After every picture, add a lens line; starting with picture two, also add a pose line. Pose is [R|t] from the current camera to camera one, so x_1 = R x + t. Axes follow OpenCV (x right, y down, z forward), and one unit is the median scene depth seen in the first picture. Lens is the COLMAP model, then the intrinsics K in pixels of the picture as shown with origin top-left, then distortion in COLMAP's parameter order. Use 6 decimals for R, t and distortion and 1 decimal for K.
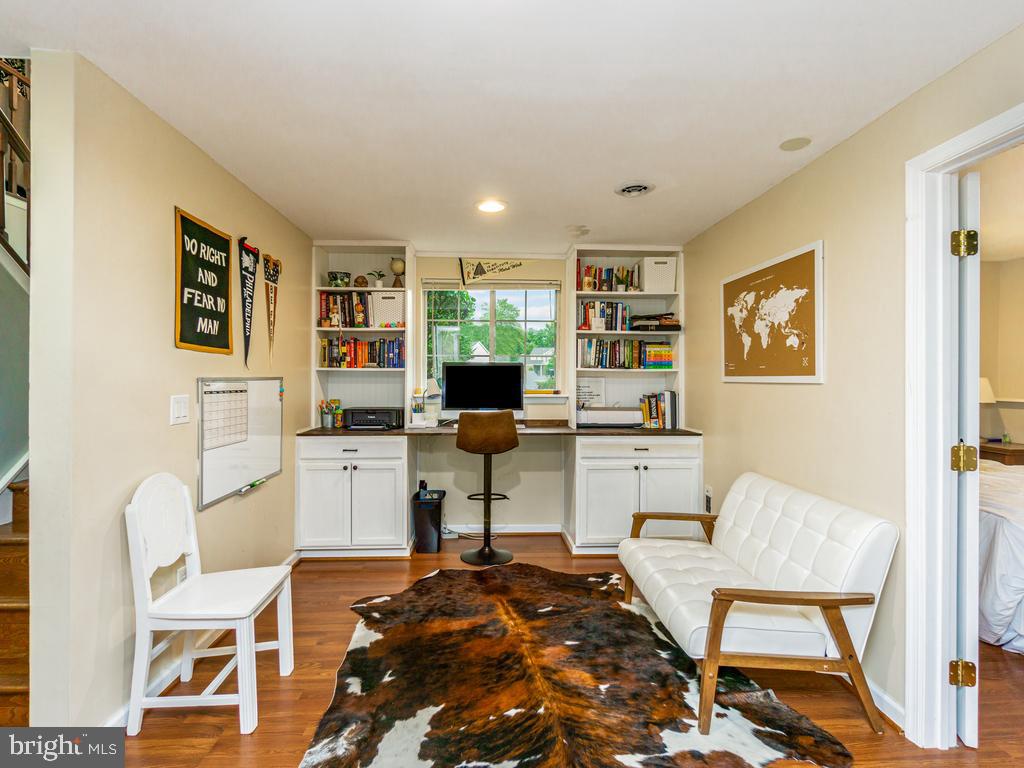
lens RADIAL K [[497.4, 0, 509.6], [0, 497.4, 376.9], [0, 0, 1]] dist [-0.004838, 0.001181]
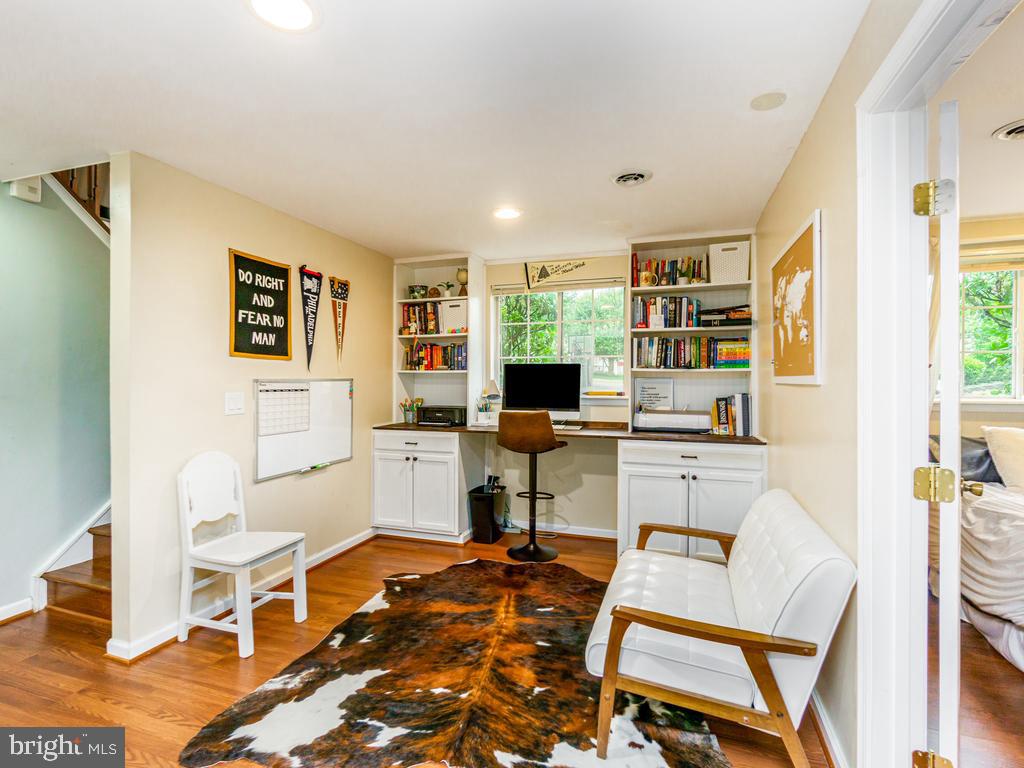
lens RADIAL K [[497.4, 0, 514.1], [0, 497.4, 379.1], [0, 0, 1]] dist [-0.004838, 0.001181]
pose [[0.930011, -0.002017, -0.367526, 0.346723], [0.002523, 0.999996, 0.000895, 0.001390], [0.367522, -0.001759, 0.930013, 0.039797]]
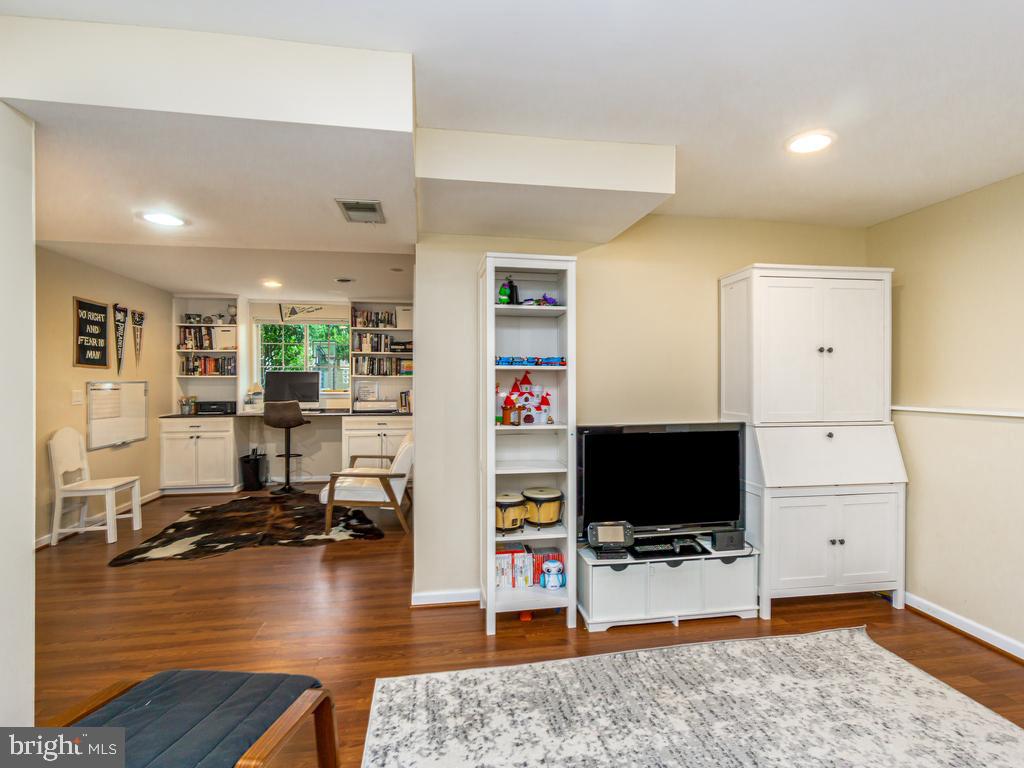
lens RADIAL K [[497.4, 0, 514.6], [0, 497.4, 385.1], [0, 0, 1]] dist [-0.004838, 0.001181]
pose [[0.992555, -0.004989, 0.121691, 0.580289], [0.004096, 0.999963, 0.007585, 0.004589], [-0.121725, -0.007030, 0.992539, -0.823848]]
